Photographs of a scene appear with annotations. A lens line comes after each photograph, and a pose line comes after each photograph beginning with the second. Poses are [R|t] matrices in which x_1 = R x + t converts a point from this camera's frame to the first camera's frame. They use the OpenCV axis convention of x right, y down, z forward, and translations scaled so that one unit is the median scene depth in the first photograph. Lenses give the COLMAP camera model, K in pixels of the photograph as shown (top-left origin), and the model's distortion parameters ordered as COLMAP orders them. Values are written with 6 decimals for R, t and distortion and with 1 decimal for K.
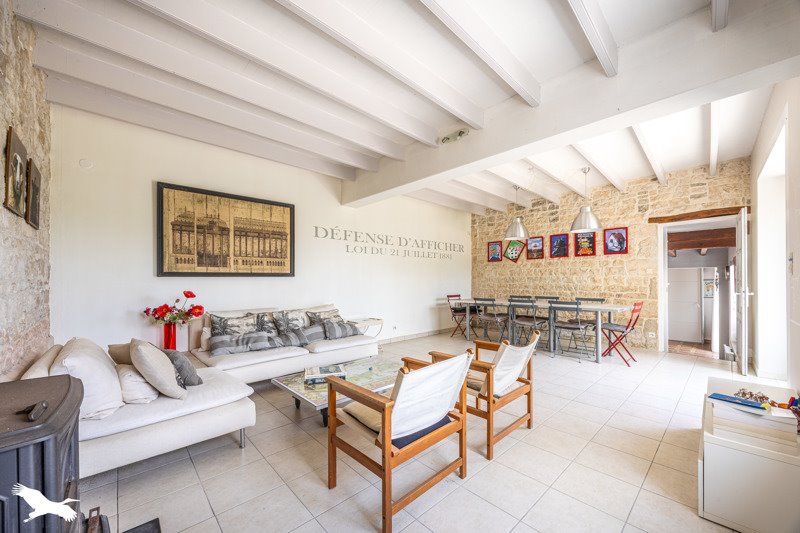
lens RADIAL K [[308.4, 0, 417.0], [0, 308.4, 283.4], [0, 0, 1]] dist [0.001254, 0.000102]
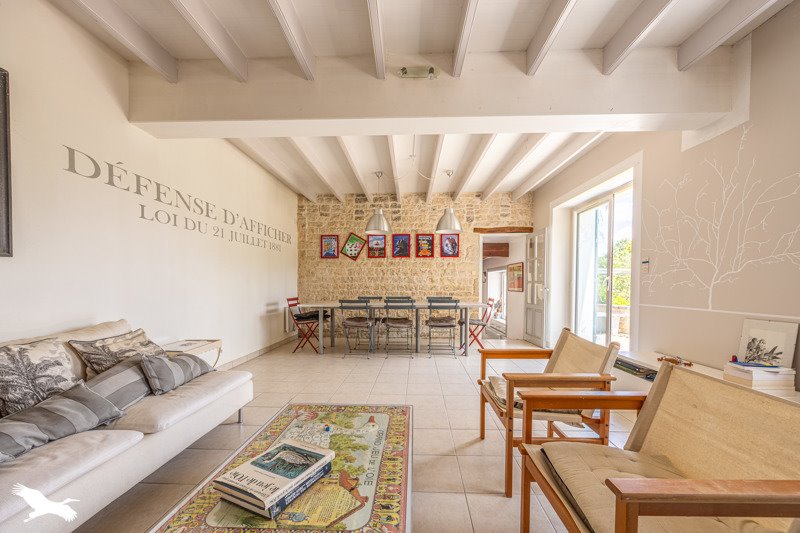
lens RADIAL K [[308.4, 0, 399.1], [0, 308.4, 296.0], [0, 0, 1]] dist [0.001254, 0.000102]
pose [[0.730093, -0.020463, 0.683041, -0.285840], [0.002829, 0.999633, 0.026925, 0.017376], [-0.683342, -0.017725, 0.729884, 0.344786]]
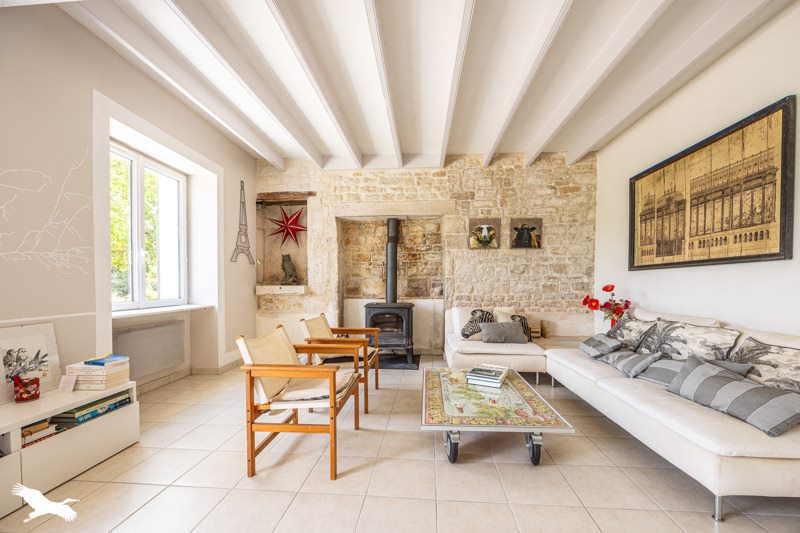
lens RADIAL K [[308.4, 0, 398.2], [0, 308.4, 284.1], [0, 0, 1]] dist [0.001254, 0.000102]
pose [[-0.761030, 0.005512, -0.648693, 0.298815], [0.000398, 0.999968, 0.008030, 0.009469], [0.648716, 0.005853, -0.761008, 0.925039]]
